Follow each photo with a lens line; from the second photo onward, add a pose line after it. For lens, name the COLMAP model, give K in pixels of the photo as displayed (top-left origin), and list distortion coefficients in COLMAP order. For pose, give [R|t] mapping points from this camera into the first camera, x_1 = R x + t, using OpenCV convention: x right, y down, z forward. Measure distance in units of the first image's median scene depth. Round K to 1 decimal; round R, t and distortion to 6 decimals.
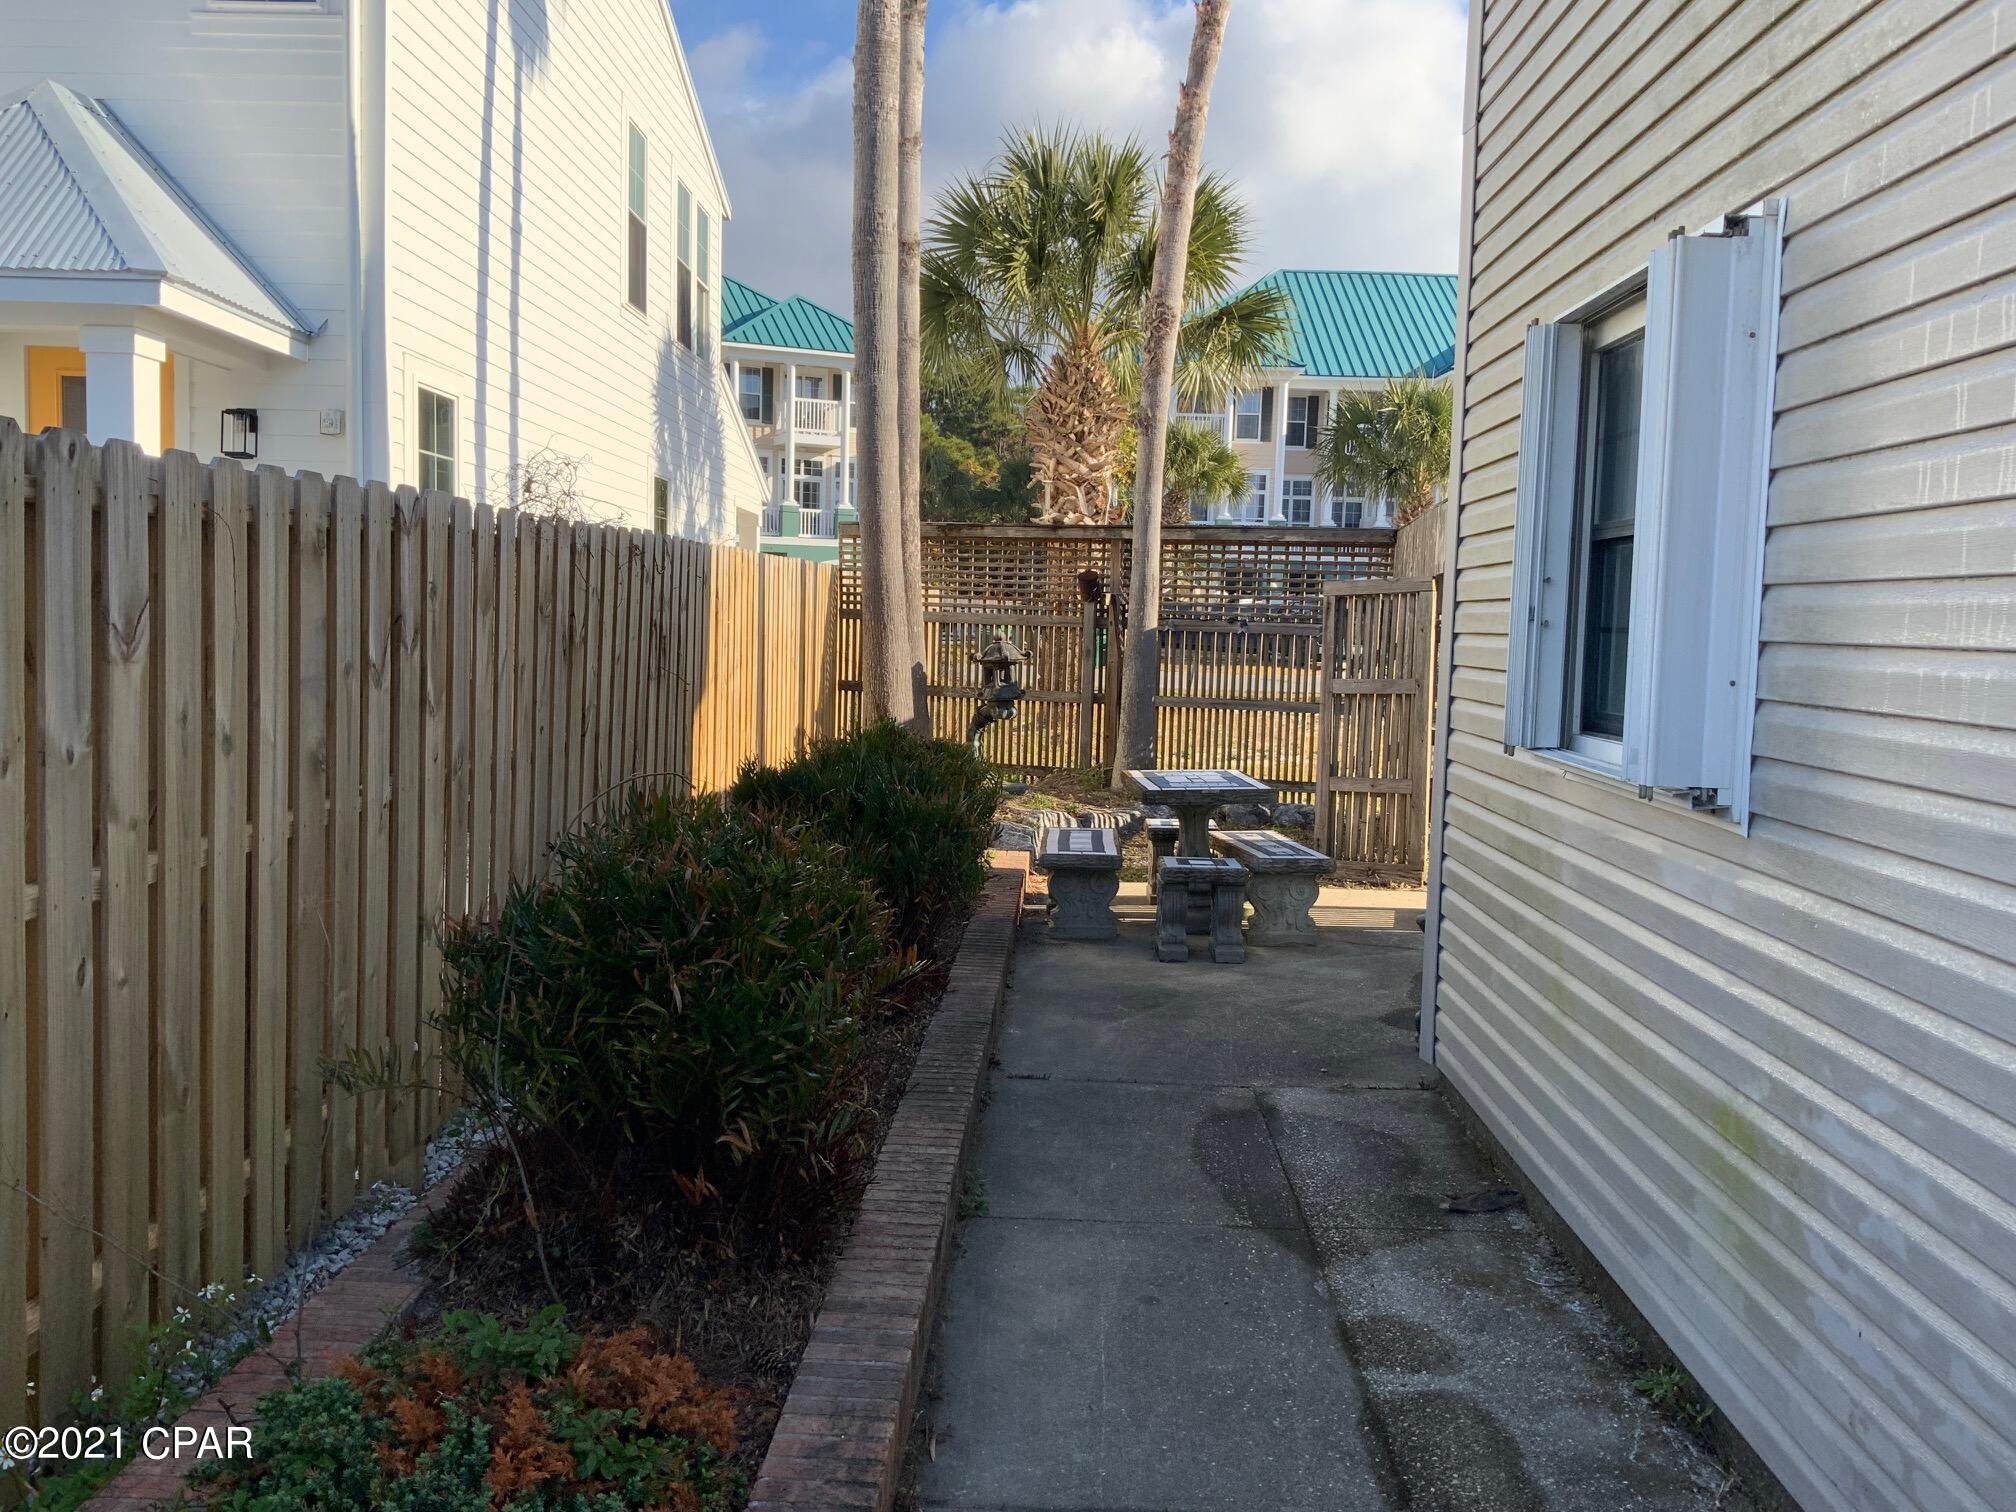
lens RADIAL K [[1711.7, 0, 1008.0], [0, 1711.7, 756.0], [0, 0, 1]] dist [-0.009744, -0.006661]
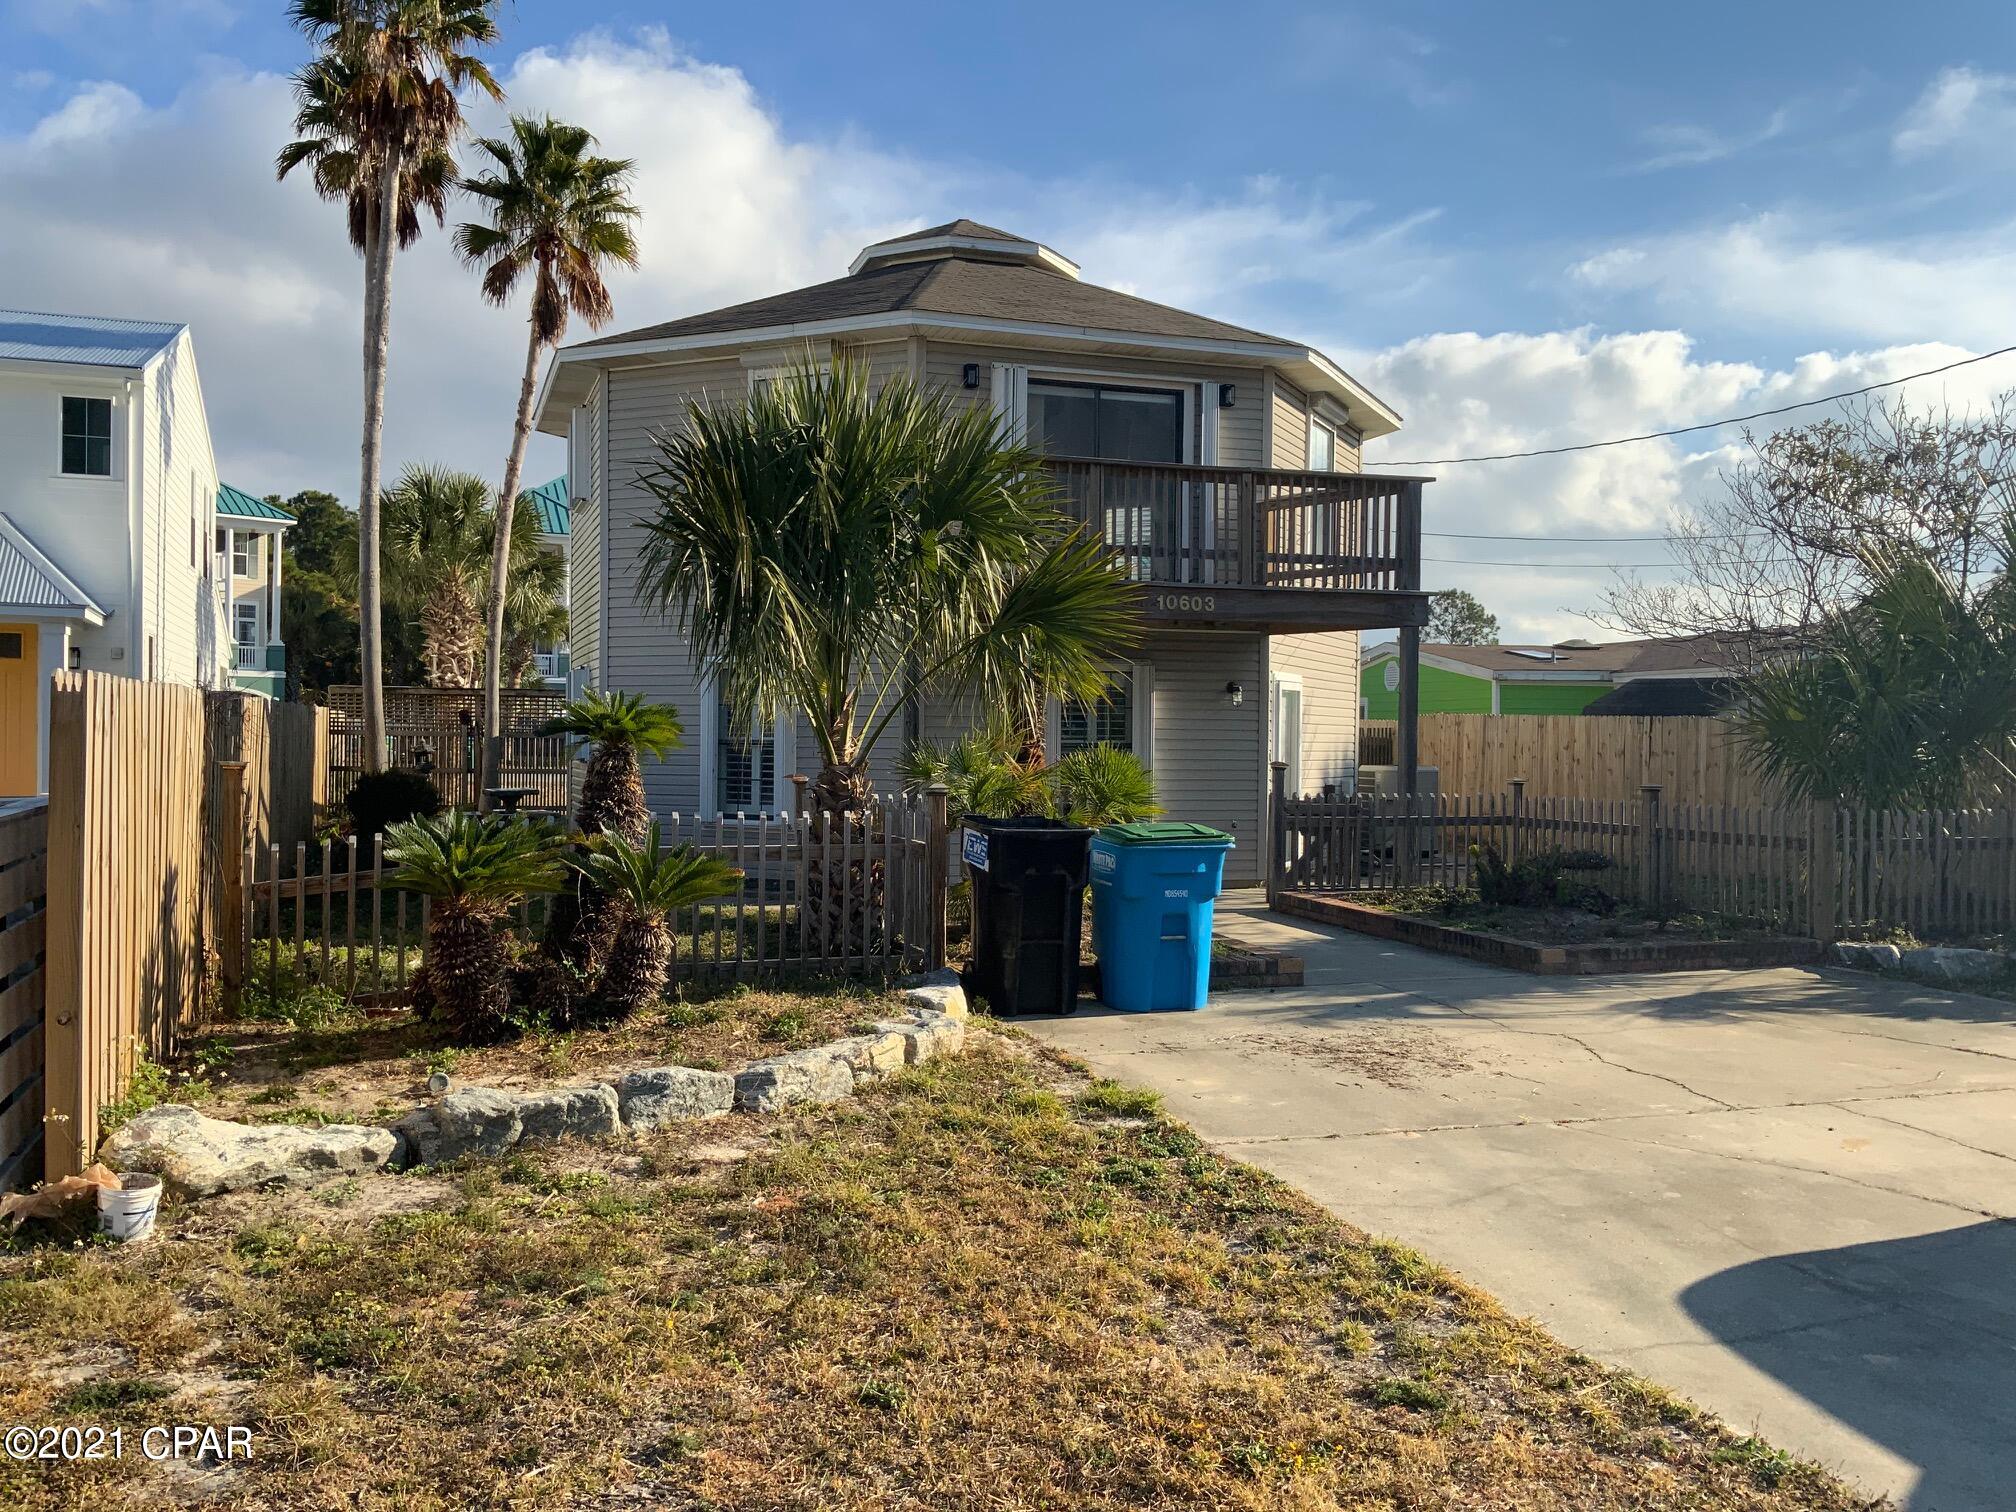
lens RADIAL K [[1698.4, 0, 1009.5], [0, 1698.4, 777.2], [0, 0, 1]] dist [0.074899, -0.000923]
pose [[0.934324, -0.026432, 0.355444, -0.055818], [0.045223, 0.997978, -0.044663, 0.072860], [-0.353544, 0.057804, 0.933630, -0.881531]]
